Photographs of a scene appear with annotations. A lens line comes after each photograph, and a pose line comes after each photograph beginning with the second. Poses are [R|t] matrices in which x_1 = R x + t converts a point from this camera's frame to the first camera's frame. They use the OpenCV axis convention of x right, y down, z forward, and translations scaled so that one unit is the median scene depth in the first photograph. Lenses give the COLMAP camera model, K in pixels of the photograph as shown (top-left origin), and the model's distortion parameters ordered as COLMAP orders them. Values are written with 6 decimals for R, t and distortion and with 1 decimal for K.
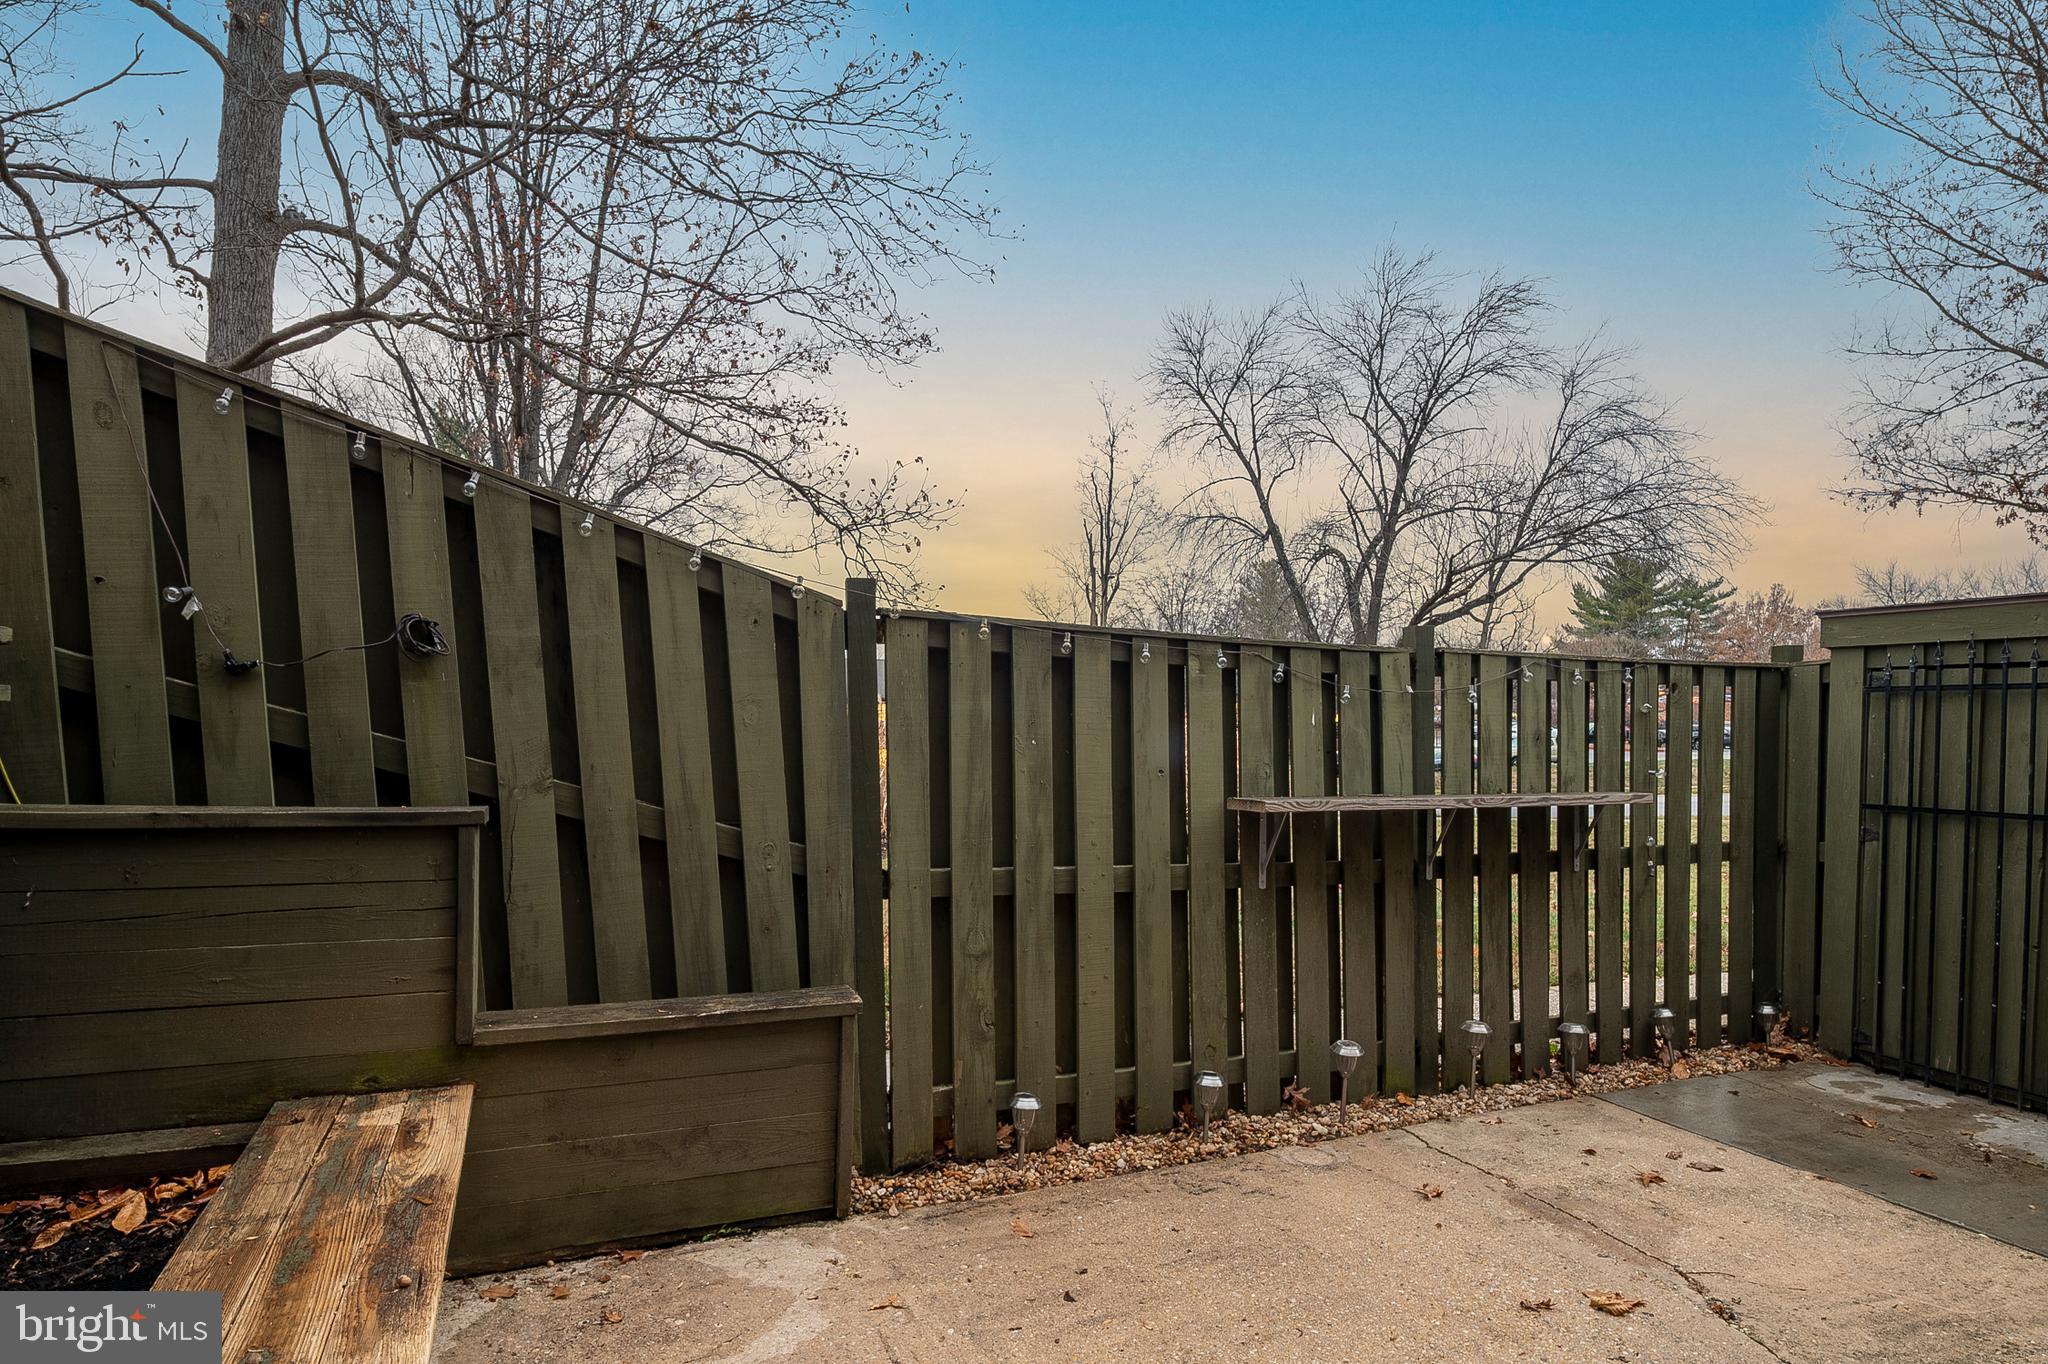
lens RADIAL K [[1096.9, 0, 1016.6], [0, 1096.9, 745.1], [0, 0, 1]] dist [-0.004177, -0.006639]
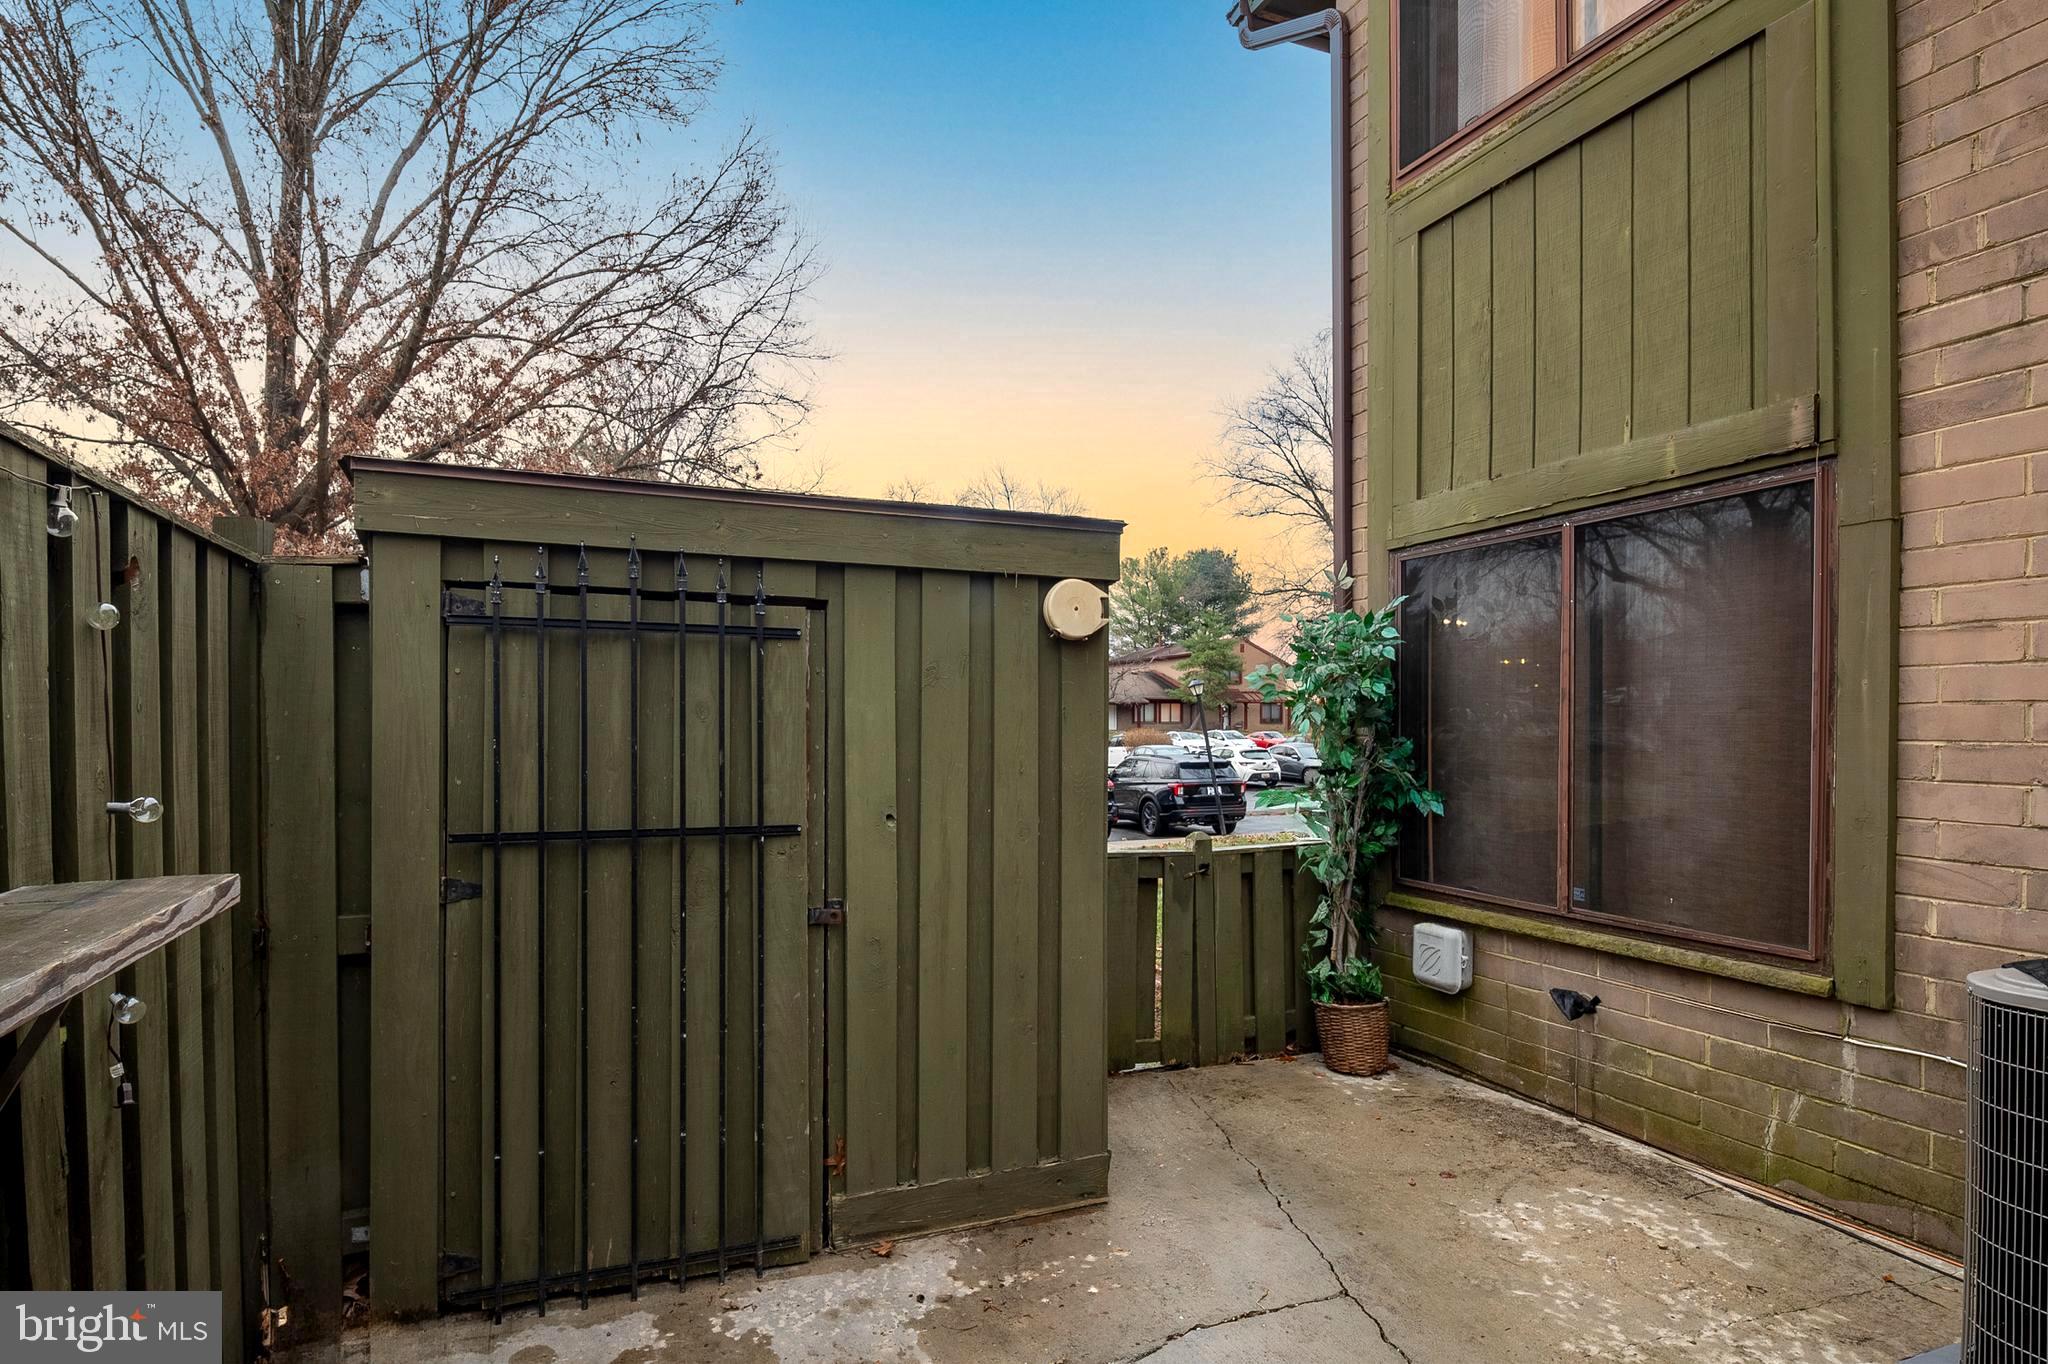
lens RADIAL K [[1096.9, 0, 1016.6], [0, 1096.9, 745.1], [0, 0, 1]] dist [-0.004177, -0.006639]
pose [[0.001061, -0.027044, 0.999634, 0.233407], [0.010689, 0.999577, 0.027031, -0.001197], [-0.999942, 0.010656, 0.001349, 0.693334]]
